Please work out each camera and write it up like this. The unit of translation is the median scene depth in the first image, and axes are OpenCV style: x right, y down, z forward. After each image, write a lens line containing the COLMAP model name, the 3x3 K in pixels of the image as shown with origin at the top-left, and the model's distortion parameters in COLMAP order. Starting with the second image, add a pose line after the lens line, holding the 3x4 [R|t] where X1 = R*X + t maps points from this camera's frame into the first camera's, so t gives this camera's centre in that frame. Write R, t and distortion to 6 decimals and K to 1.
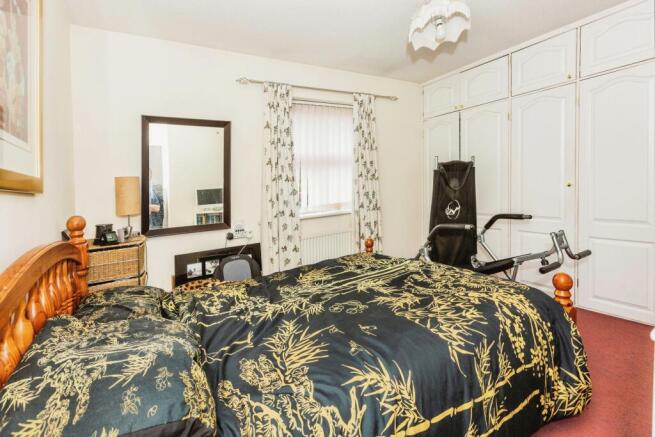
lens RADIAL K [[312.7, 0, 327.0], [0, 312.7, 185.0], [0, 0, 1]] dist [0.001386, 0.000041]
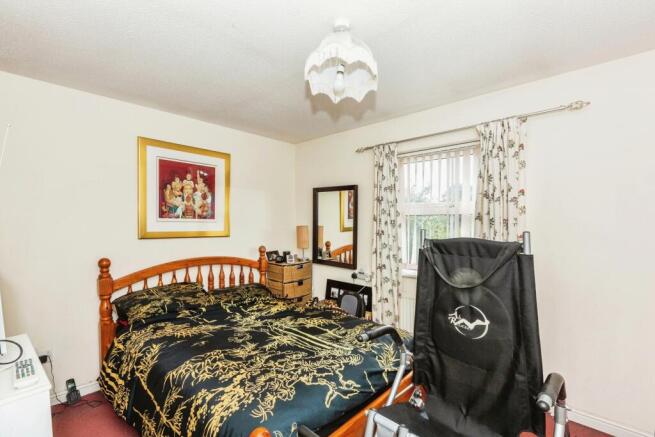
lens RADIAL K [[304.9, 0, 327.5], [0, 304.9, 218.5], [0, 0, 1]] dist [-0.003447, -0.000330]
pose [[0.255493, 0.057187, -0.965118, 0.921762], [-0.015148, 0.998363, 0.055147, -0.147223], [0.966692, 0.000530, 0.255941, 0.633334]]
